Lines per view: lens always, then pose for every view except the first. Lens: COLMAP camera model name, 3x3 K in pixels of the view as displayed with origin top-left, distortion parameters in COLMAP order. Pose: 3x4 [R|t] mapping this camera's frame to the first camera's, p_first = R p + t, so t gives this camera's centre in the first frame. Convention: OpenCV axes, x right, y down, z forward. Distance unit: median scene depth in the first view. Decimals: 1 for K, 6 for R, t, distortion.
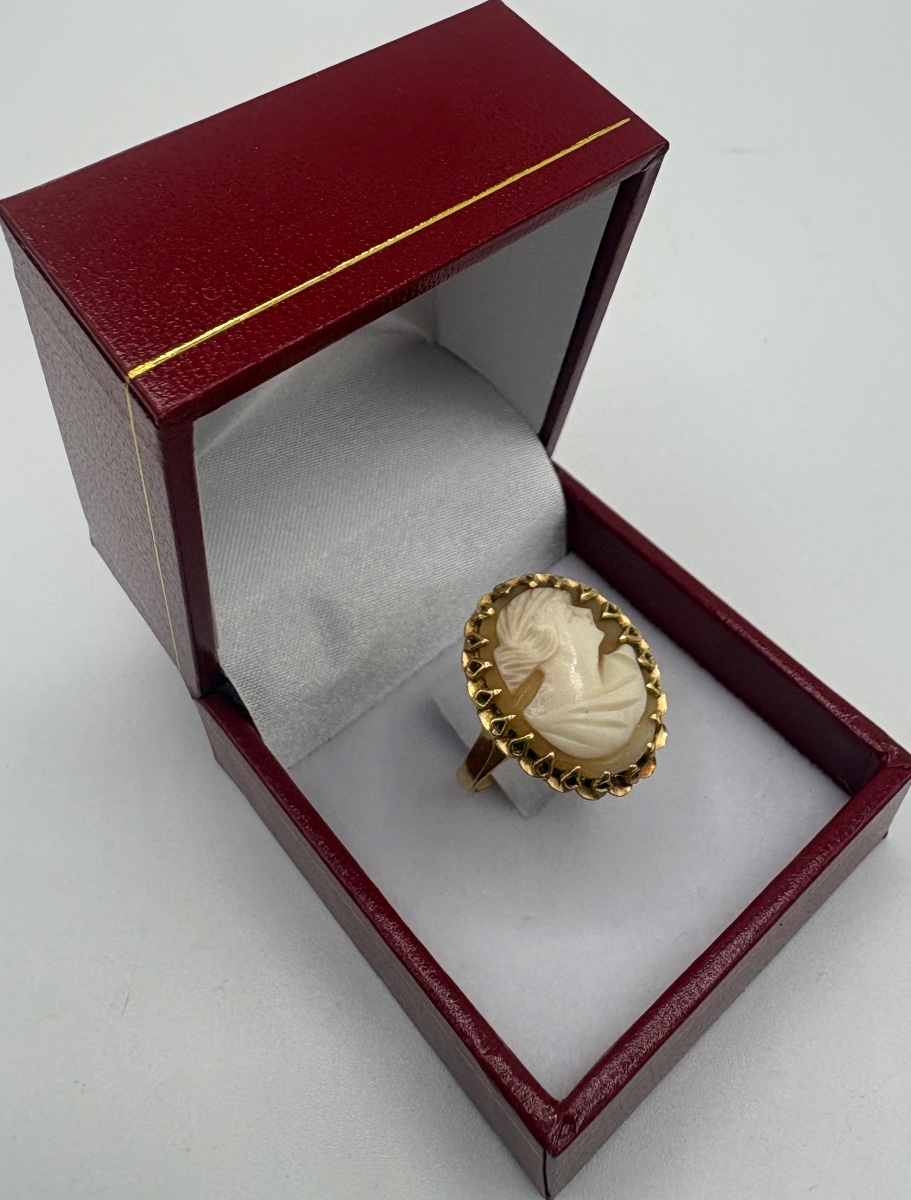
lens RADIAL K [[880.9, 0, 496.2], [0, 880.9, 600.1], [0, 0, 1]] dist [0.022640, 0.000264]
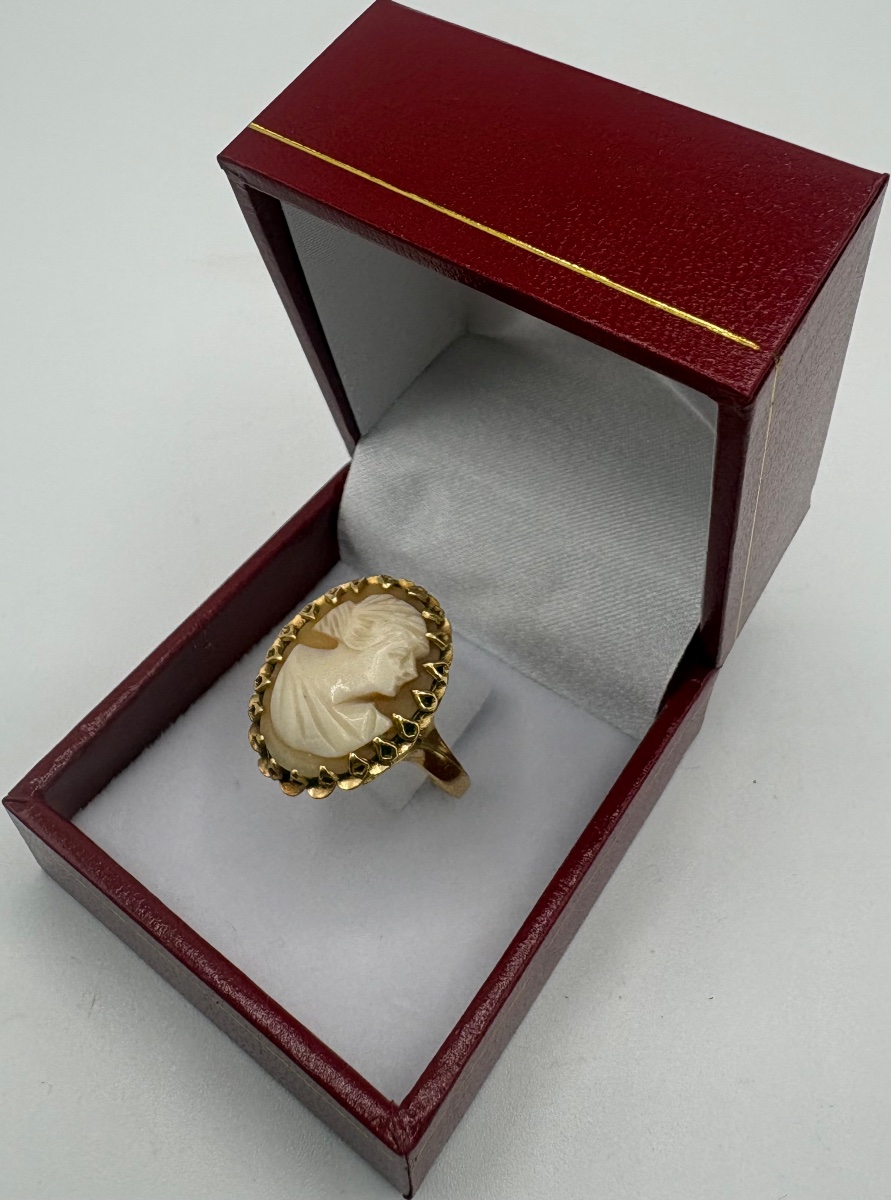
lens RADIAL K [[897.6, 0, 445.5], [0, 897.6, 600.0], [0, 0, 1]] dist [0.008042, 0.001753]
pose [[0.226374, 0.819826, -0.525967, 0.574940], [-0.816220, 0.454337, 0.356878, -0.410592], [0.531544, 0.348517, 0.772008, 0.250963]]
